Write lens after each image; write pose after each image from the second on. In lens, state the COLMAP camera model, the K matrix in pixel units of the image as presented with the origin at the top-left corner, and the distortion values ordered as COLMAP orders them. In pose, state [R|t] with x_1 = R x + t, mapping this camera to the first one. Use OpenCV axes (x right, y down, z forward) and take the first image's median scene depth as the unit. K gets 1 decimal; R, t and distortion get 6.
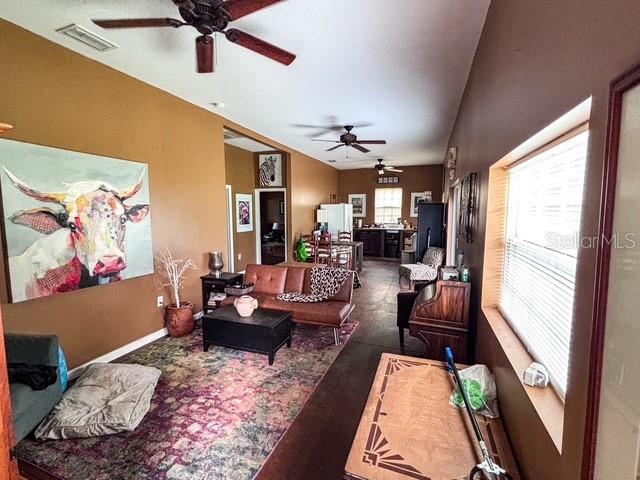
lens RADIAL K [[296.1, 0, 316.6], [0, 296.1, 241.4], [0, 0, 1]] dist [0.010430, 0.000522]
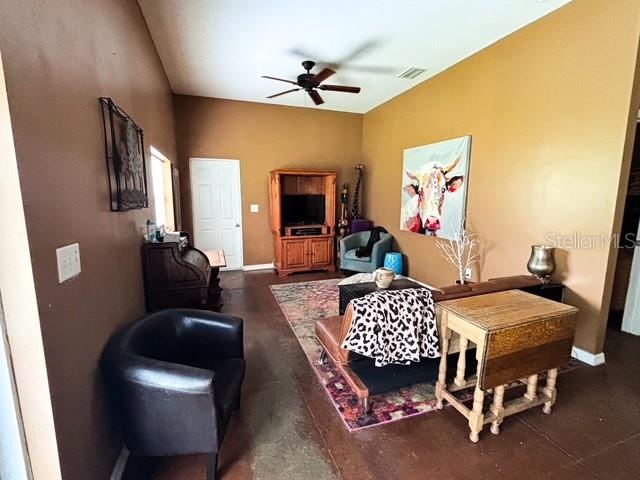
lens RADIAL K [[296.1, 0, 319.8], [0, 296.1, 242.5], [0, 0, 1]] dist [0.010430, 0.000522]
pose [[-0.766771, 0.095370, -0.634797, 0.590624], [-0.071114, 0.970195, 0.231657, -0.116646], [0.637970, 0.222771, -0.737135, 1.733121]]
